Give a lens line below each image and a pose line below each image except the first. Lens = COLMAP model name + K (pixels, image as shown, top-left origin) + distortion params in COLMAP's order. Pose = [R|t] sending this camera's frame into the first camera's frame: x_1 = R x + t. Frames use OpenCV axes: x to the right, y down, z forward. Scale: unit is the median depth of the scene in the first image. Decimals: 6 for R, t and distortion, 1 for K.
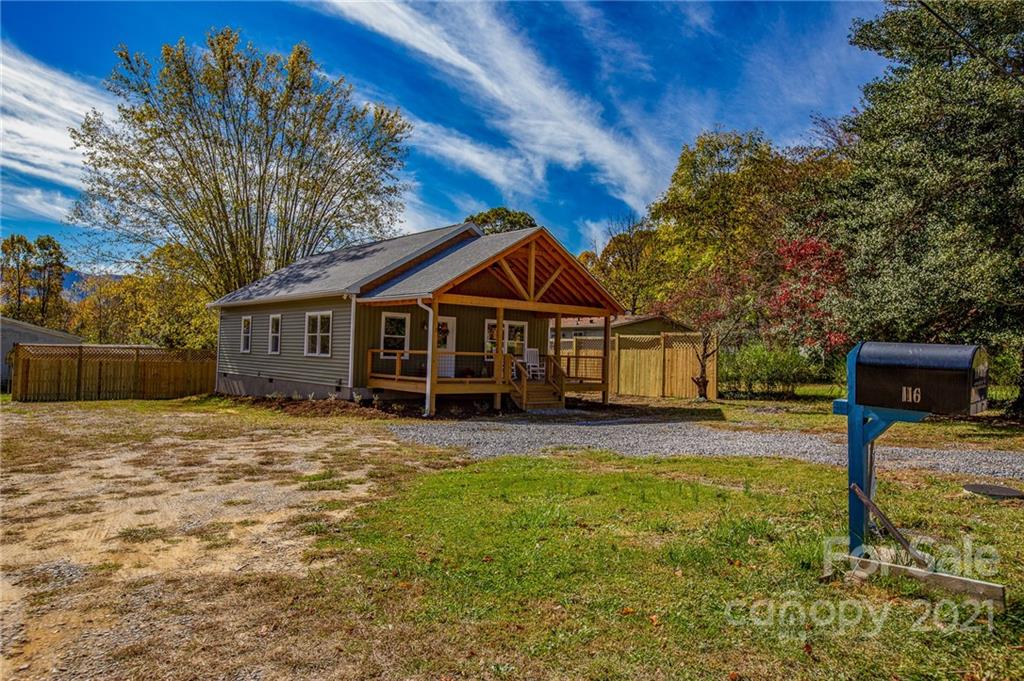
lens RADIAL K [[712.3, 0, 519.5], [0, 712.3, 340.2], [0, 0, 1]] dist [0.012391, 0.003853]
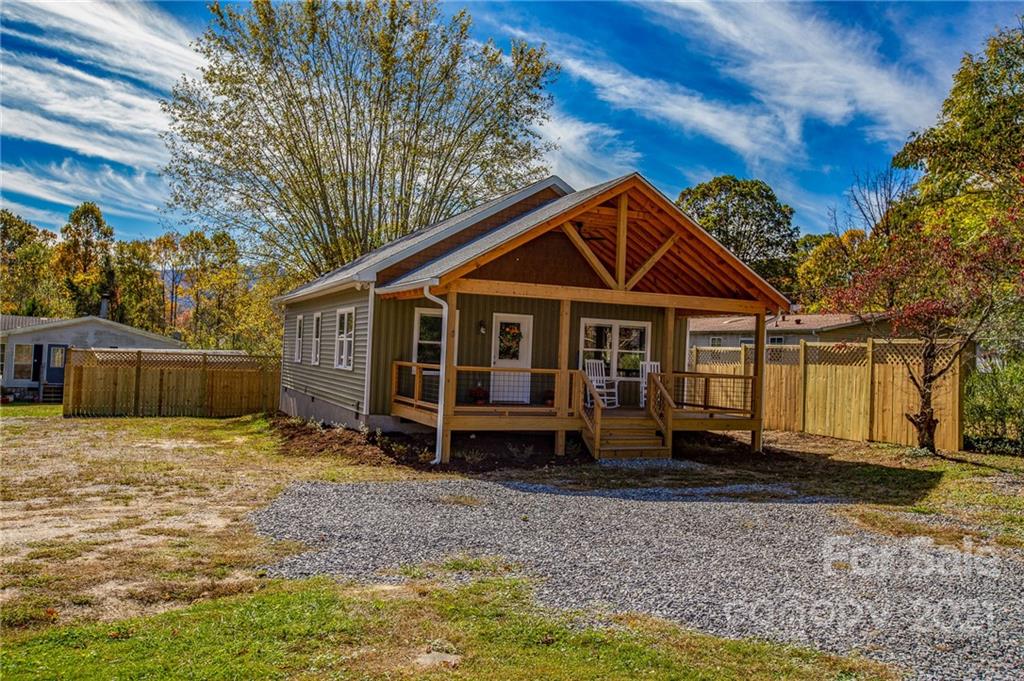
lens RADIAL K [[851.4, 0, 523.8], [0, 851.4, 319.6], [0, 0, 1]] dist [0.044157, 0.000523]
pose [[0.956901, -0.002108, -0.290408, 0.111920], [-0.006667, 0.999551, -0.029224, -0.002883], [0.290339, 0.029901, 0.956457, 0.164354]]
